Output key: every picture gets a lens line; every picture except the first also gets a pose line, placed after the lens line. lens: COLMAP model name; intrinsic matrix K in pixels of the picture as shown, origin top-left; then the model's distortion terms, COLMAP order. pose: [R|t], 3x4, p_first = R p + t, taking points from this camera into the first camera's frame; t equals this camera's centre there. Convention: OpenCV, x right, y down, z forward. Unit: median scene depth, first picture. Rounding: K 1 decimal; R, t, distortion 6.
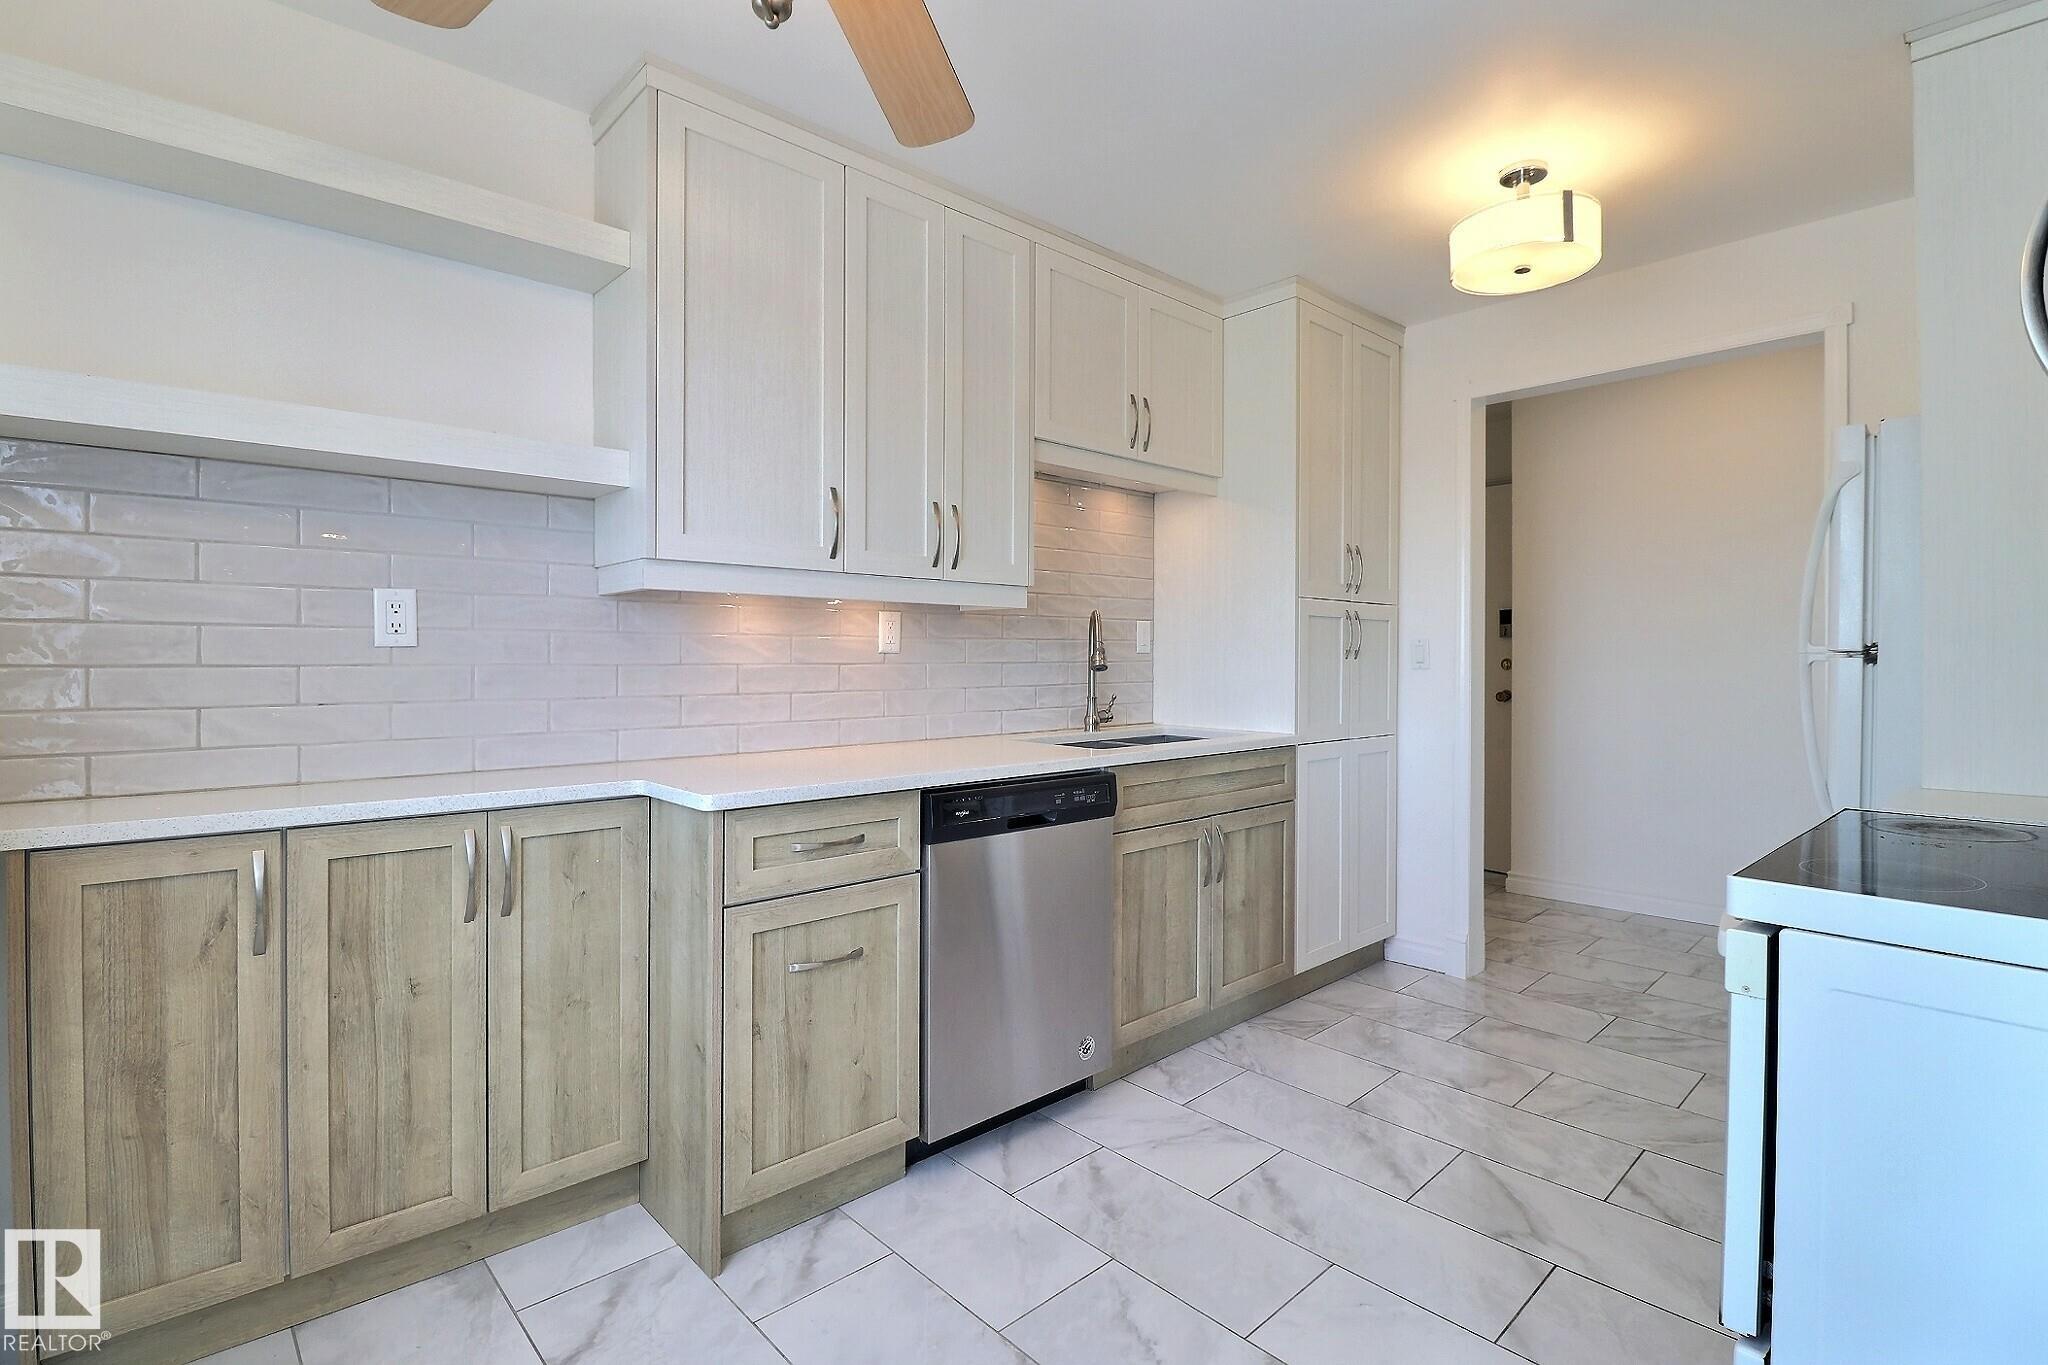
lens RADIAL K [[957.5, 0, 1038.7], [0, 957.5, 659.8], [0, 0, 1]] dist [-0.001307, -0.012317]
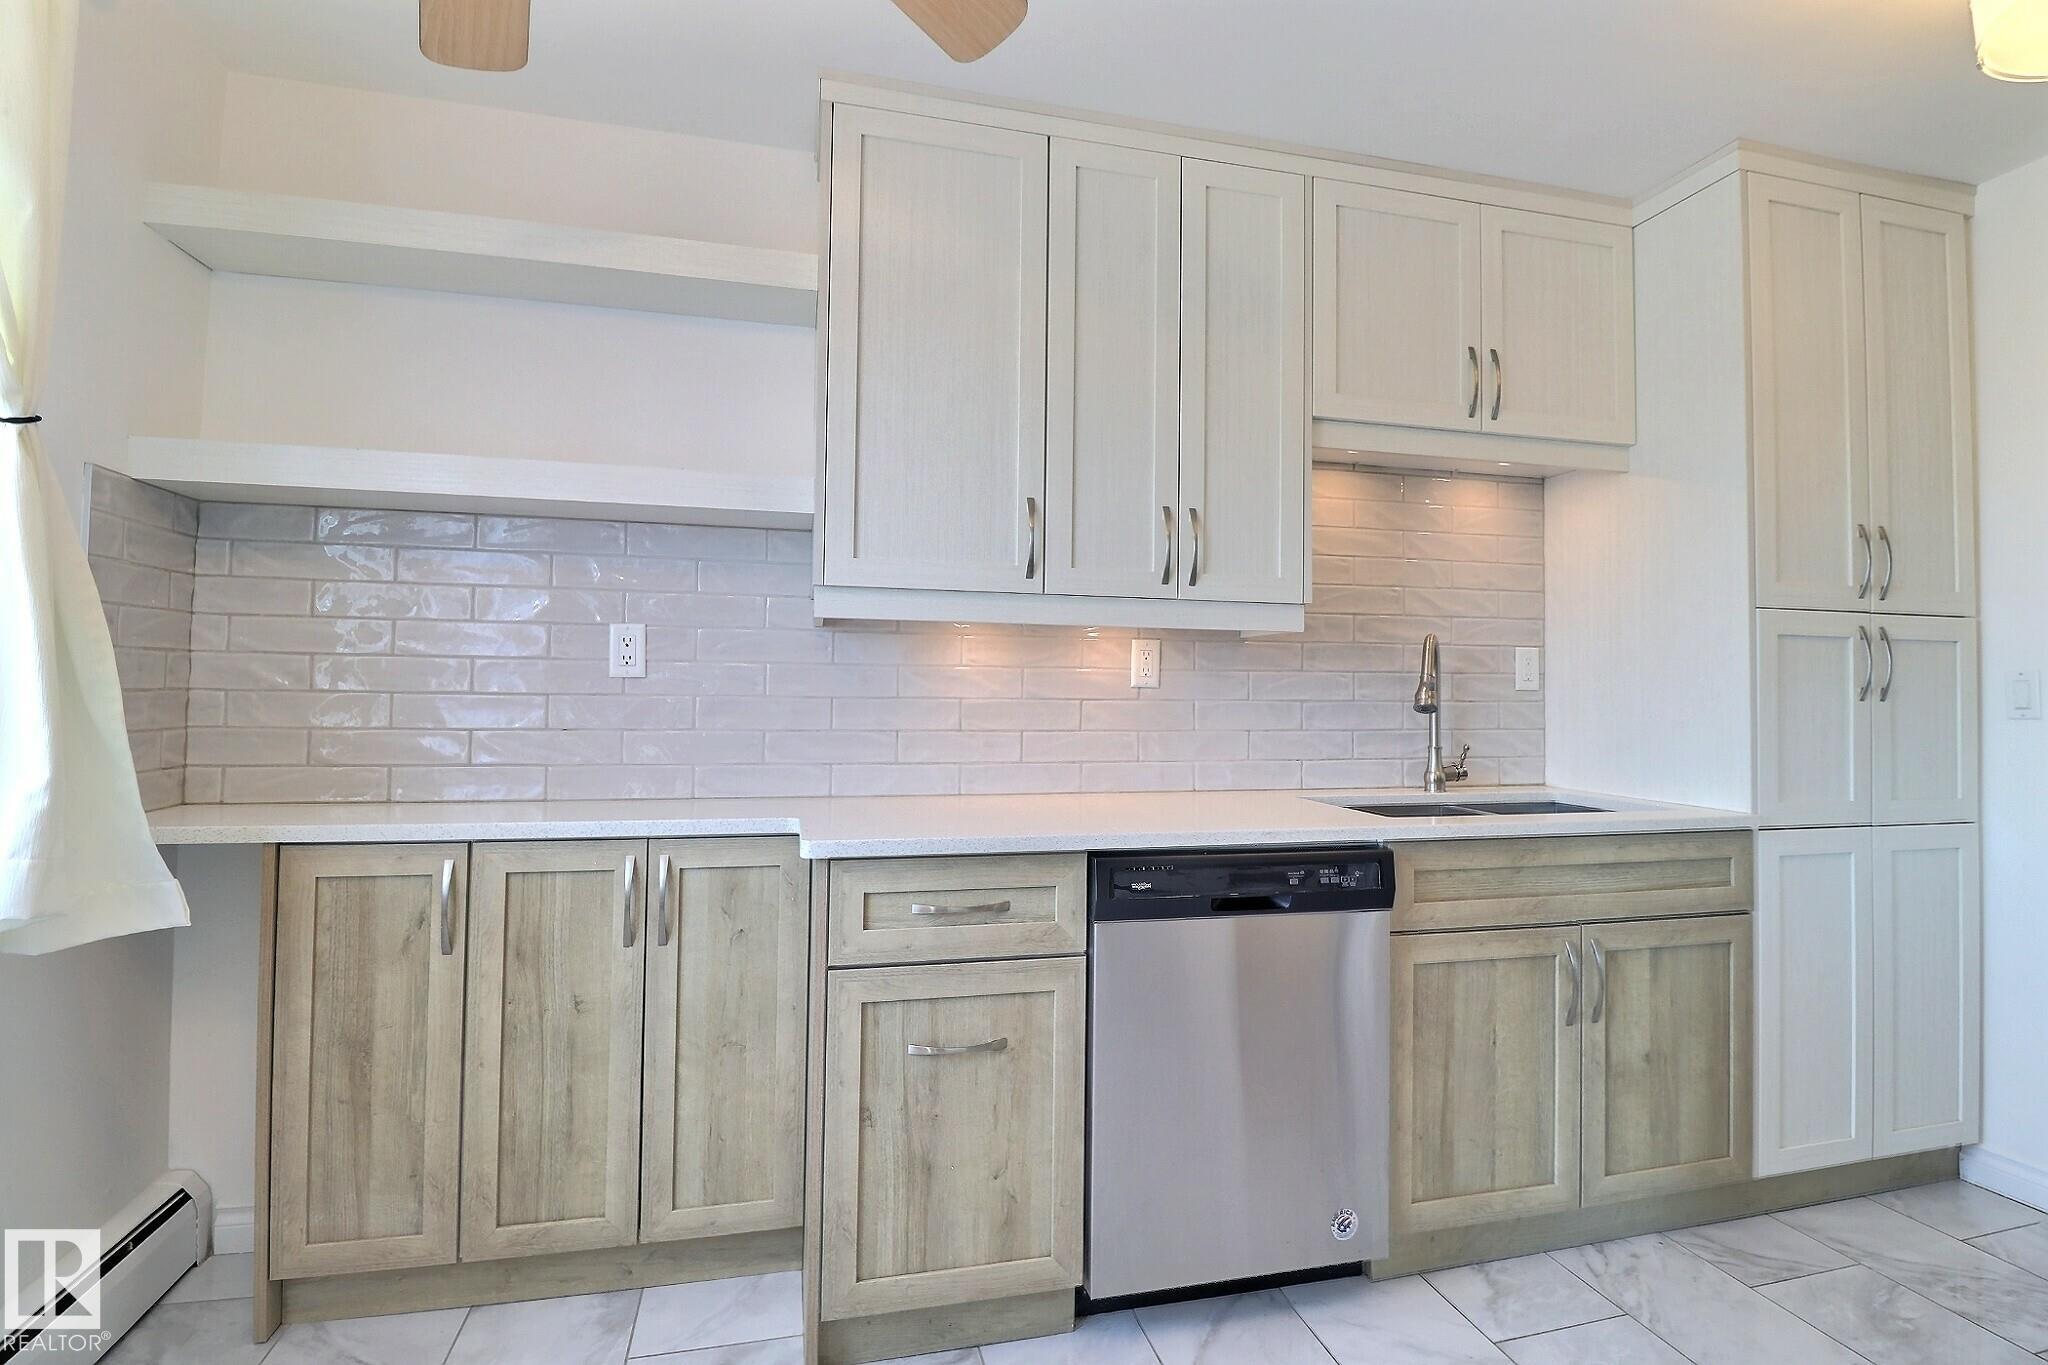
lens RADIAL K [[973.9, 0, 1035.1], [0, 973.9, 658.1], [0, 0, 1]] dist [0.000249, -0.013665]
pose [[0.872872, -0.009229, -0.487863, 0.252920], [-0.010460, 0.999237, -0.037617, 0.001053], [0.487838, 0.037938, 0.872109, 0.256815]]
